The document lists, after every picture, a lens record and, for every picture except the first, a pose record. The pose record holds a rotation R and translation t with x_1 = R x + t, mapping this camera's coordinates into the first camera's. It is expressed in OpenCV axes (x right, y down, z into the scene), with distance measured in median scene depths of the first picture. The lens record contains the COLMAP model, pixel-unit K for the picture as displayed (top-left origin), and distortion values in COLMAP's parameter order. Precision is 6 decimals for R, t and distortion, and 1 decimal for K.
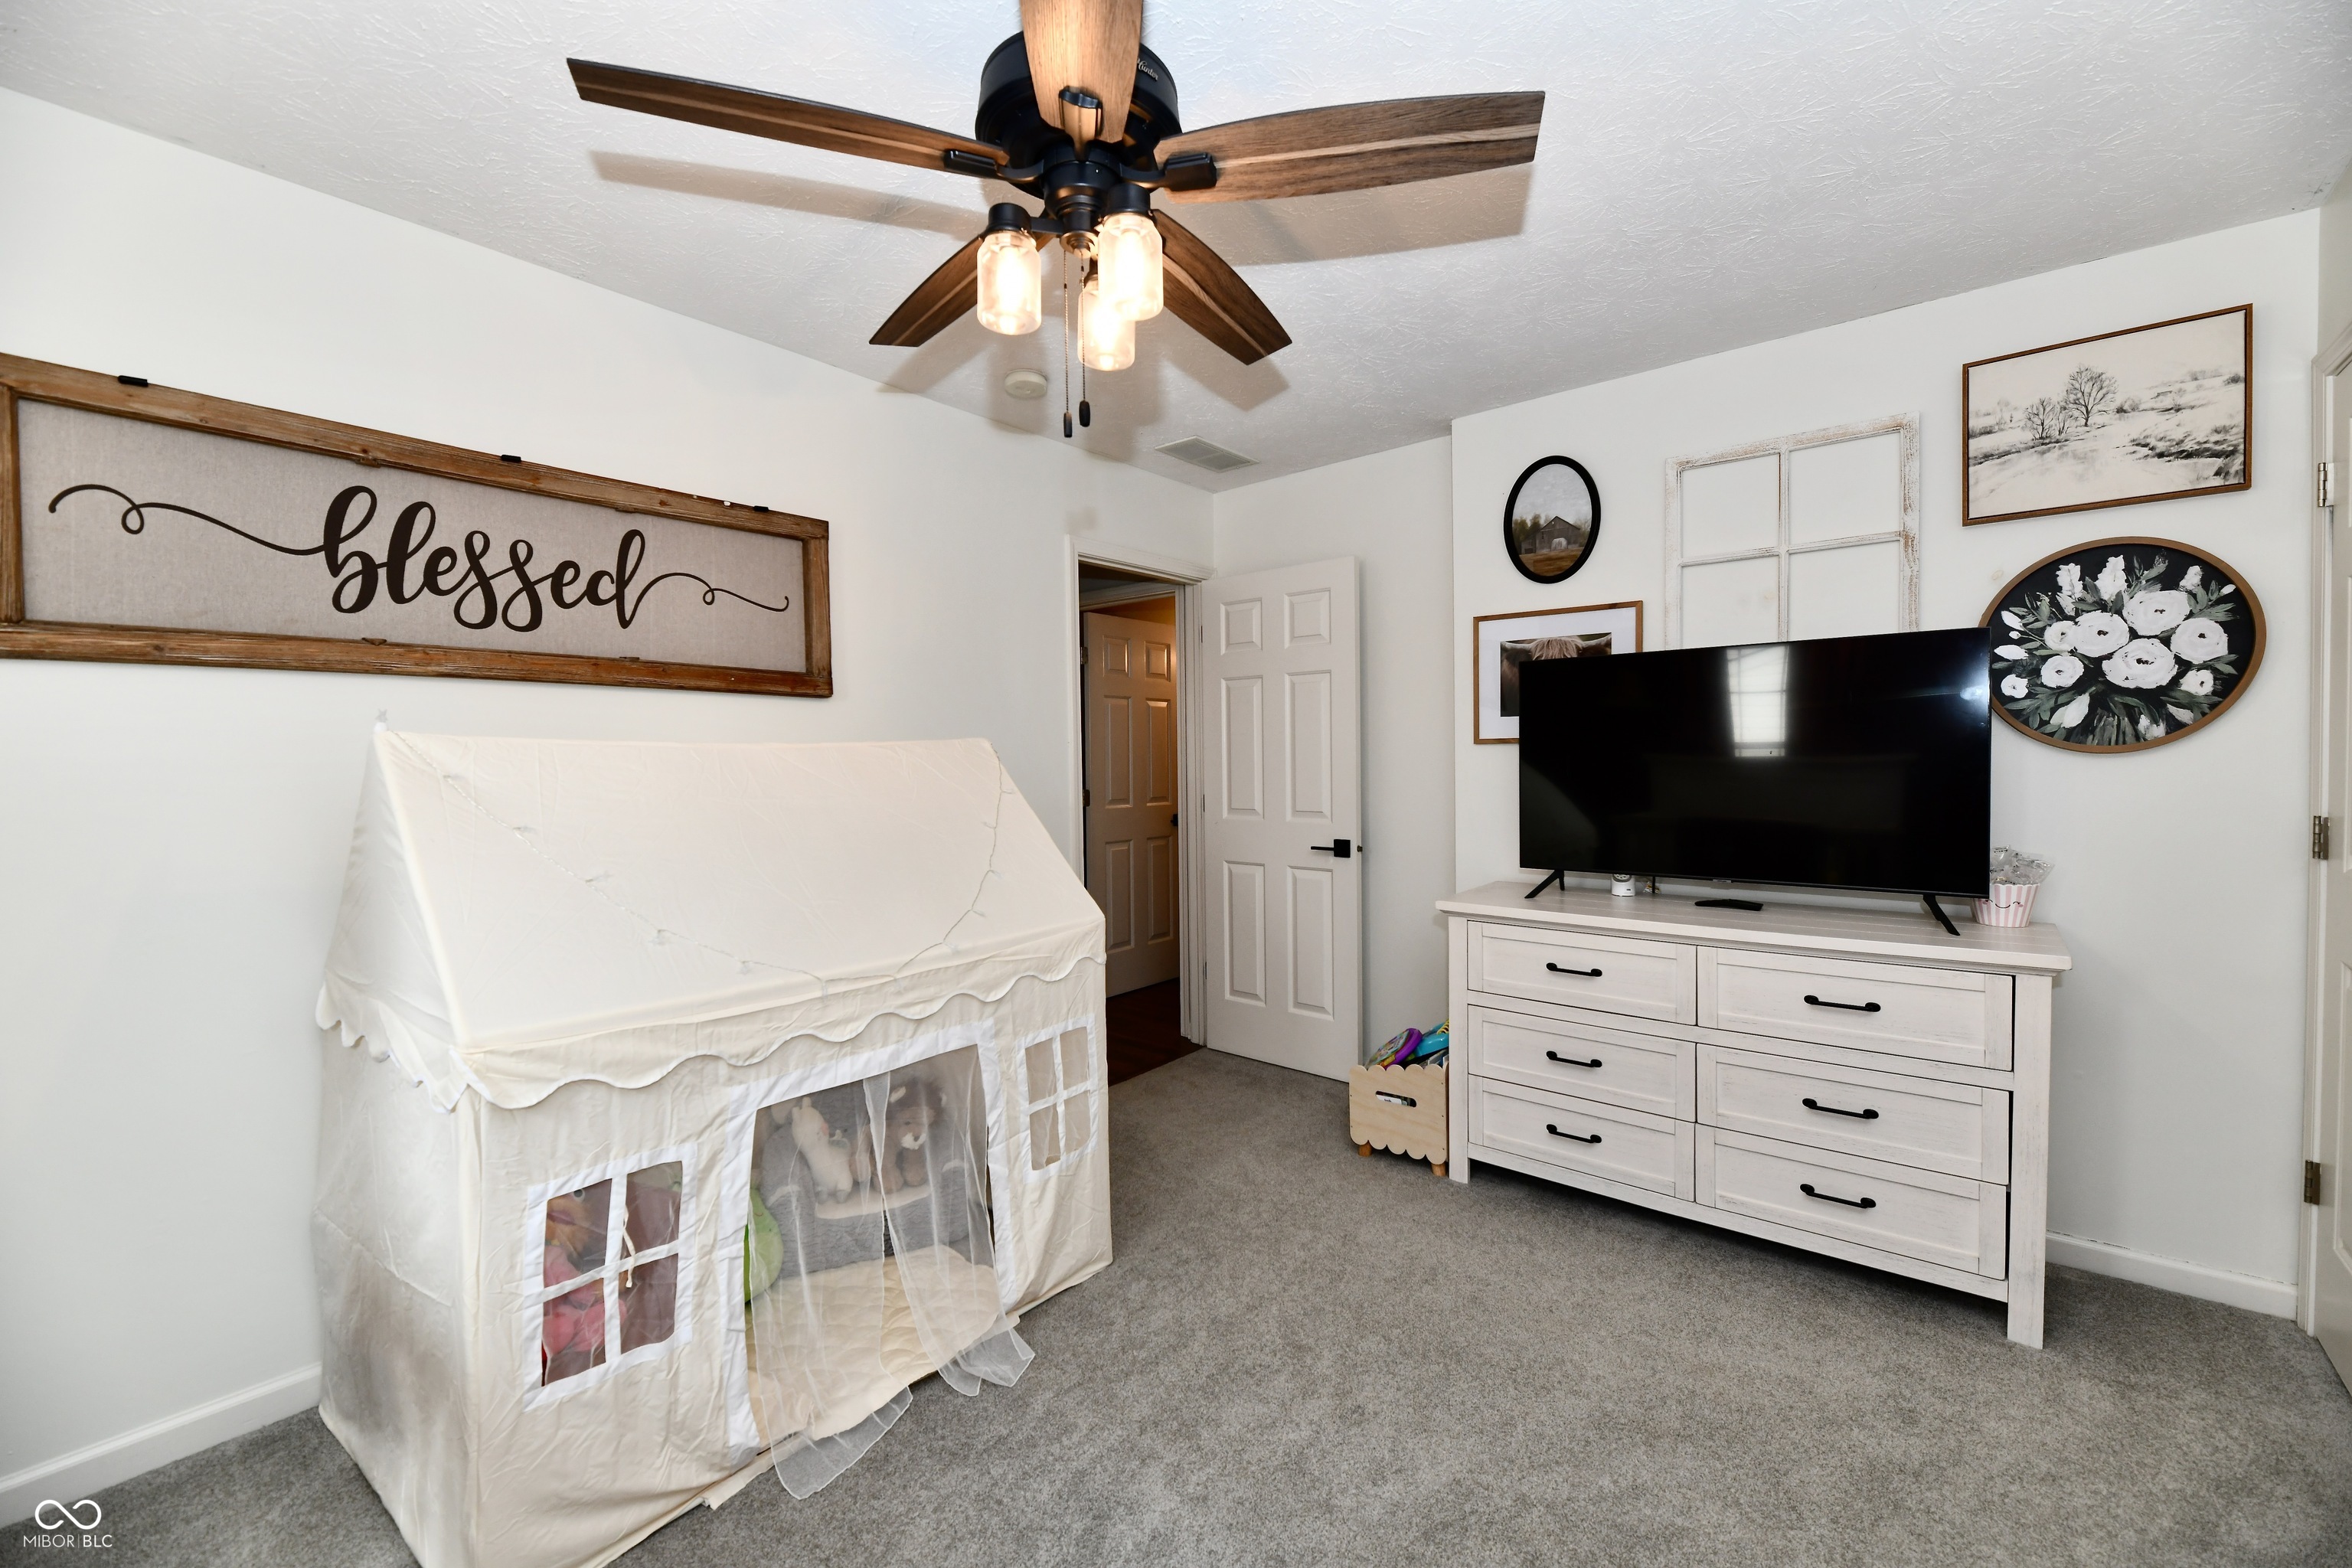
lens RADIAL K [[976.5, 0, 1192.4], [0, 976.5, 754.1], [0, 0, 1]] dist [-0.001742, -0.001094]
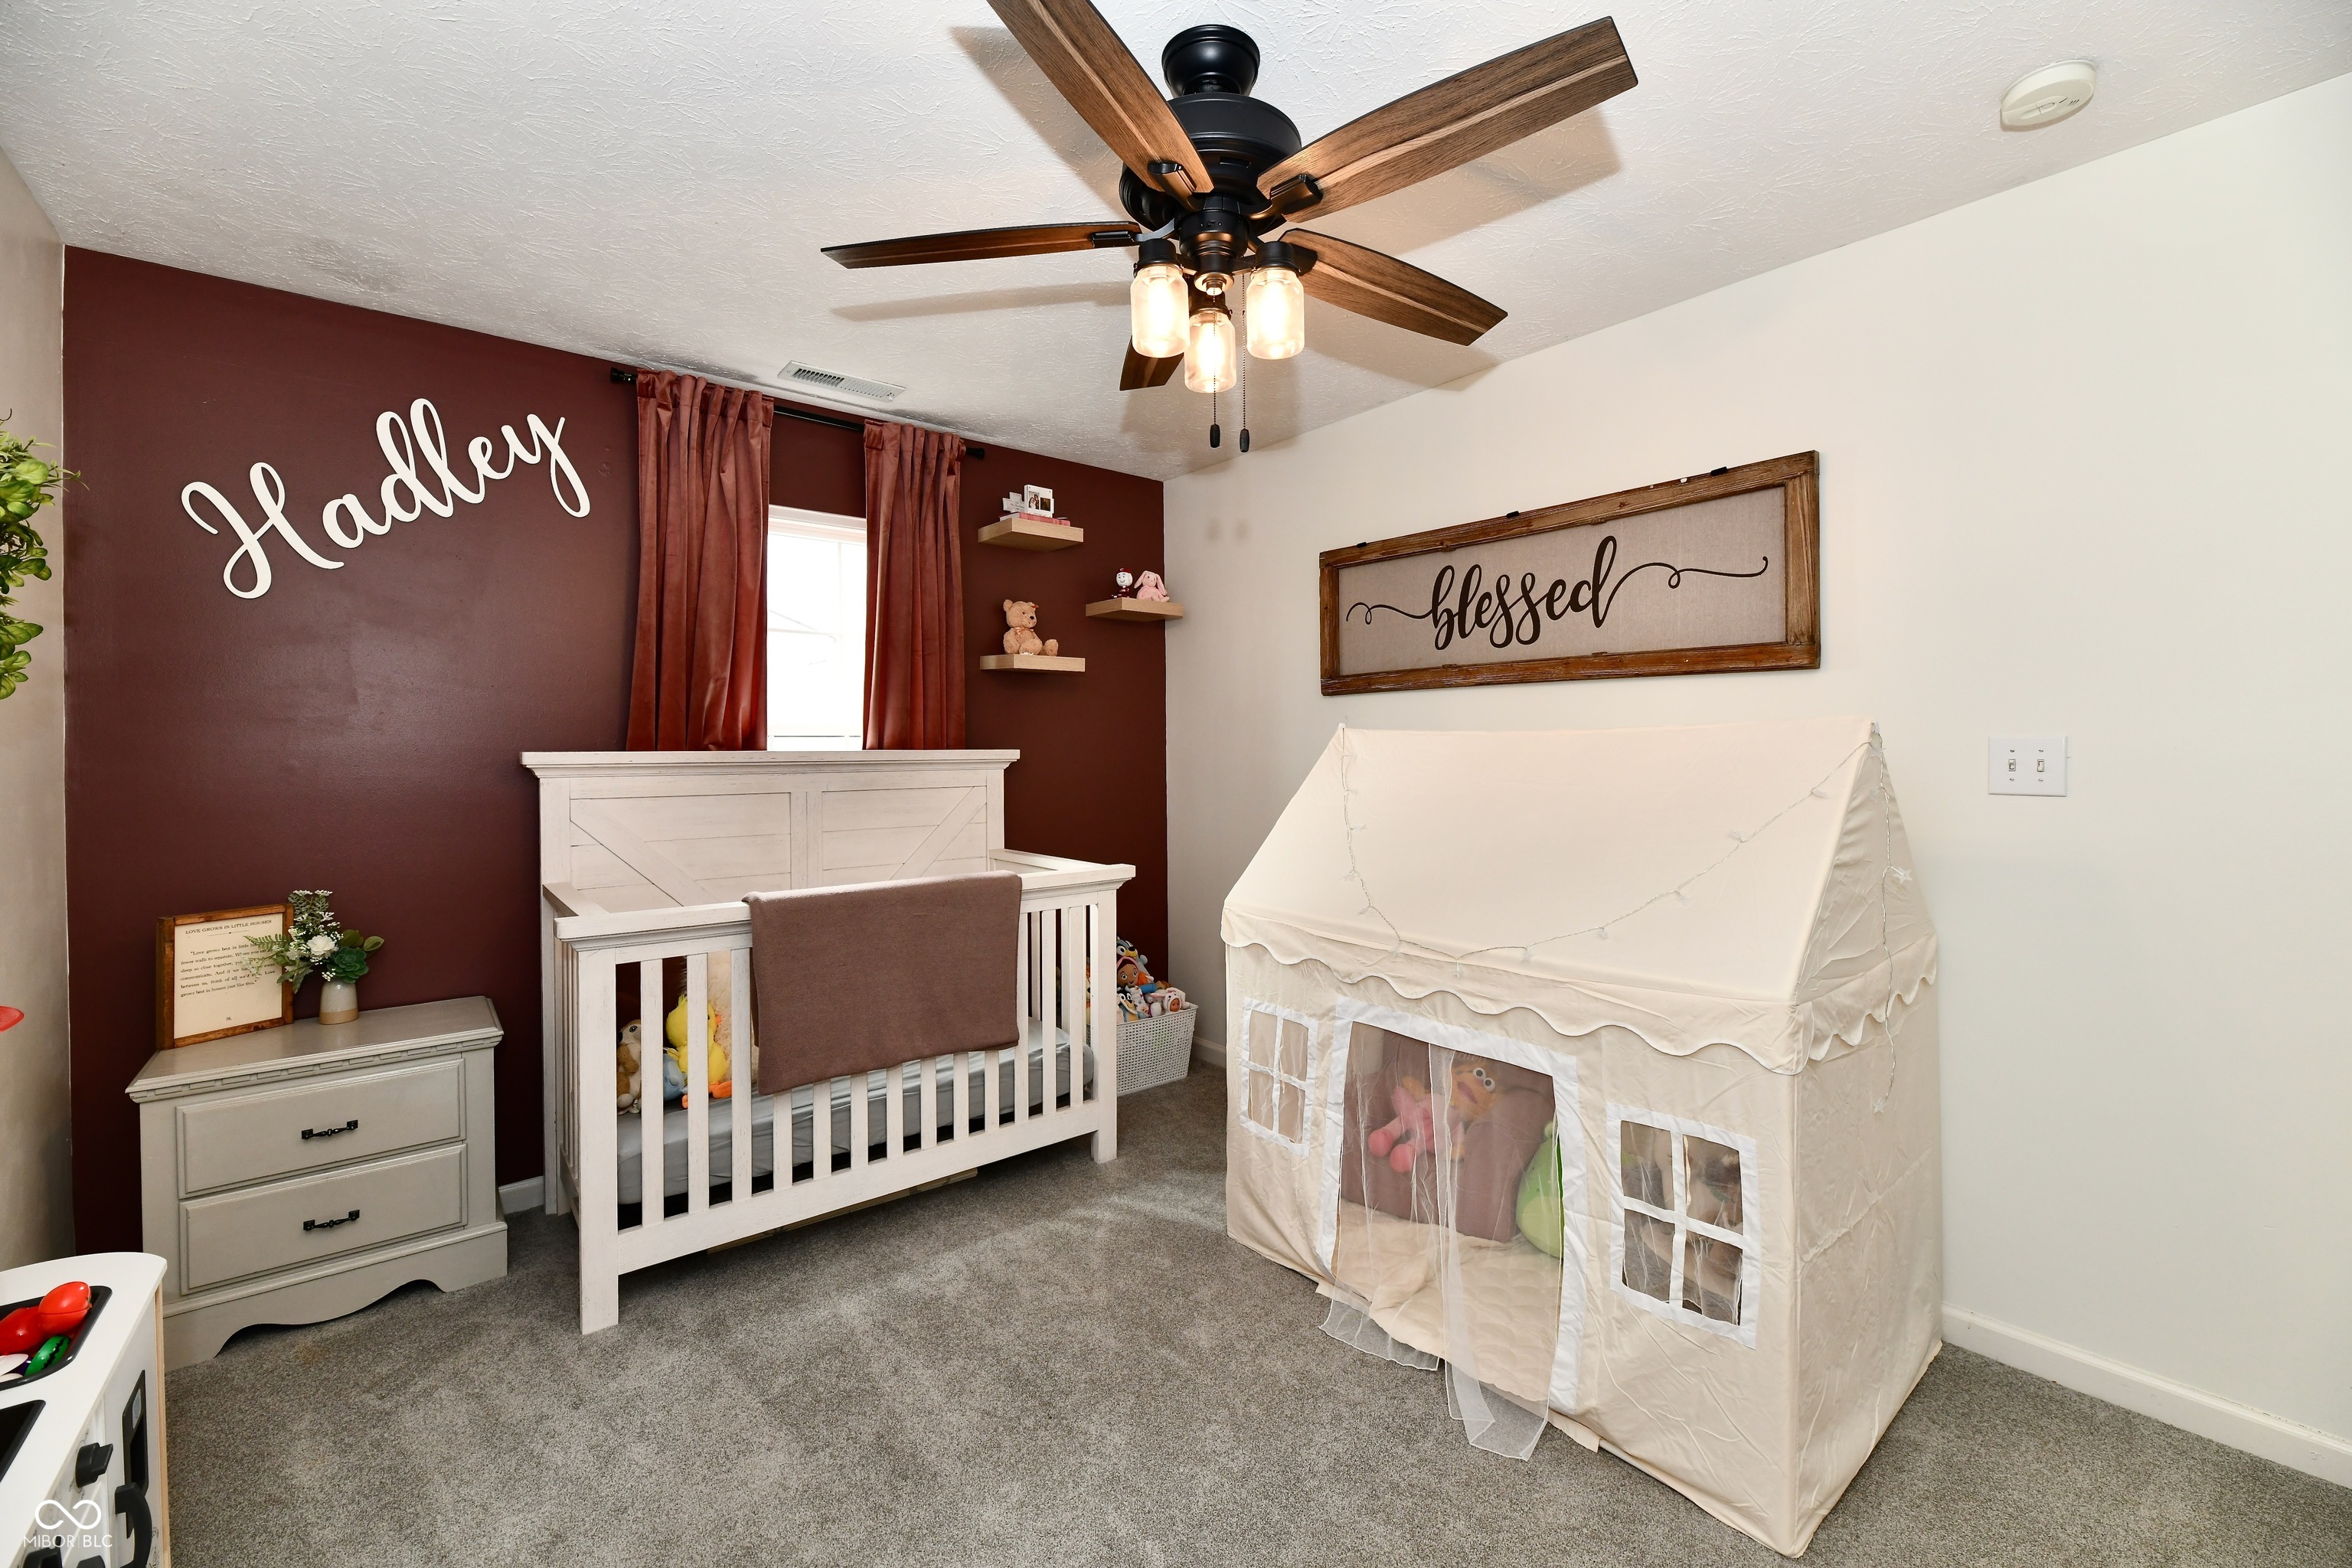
lens RADIAL K [[946.2, 0, 1180.8], [0, 946.2, 744.3], [0, 0, 1]] dist [-0.001429, -0.000330]
pose [[-0.201342, 0.004496, -0.979511, 0.635321], [0.006468, 0.999974, 0.003261, -0.001147], [0.979500, -0.005679, -0.201366, 0.814457]]
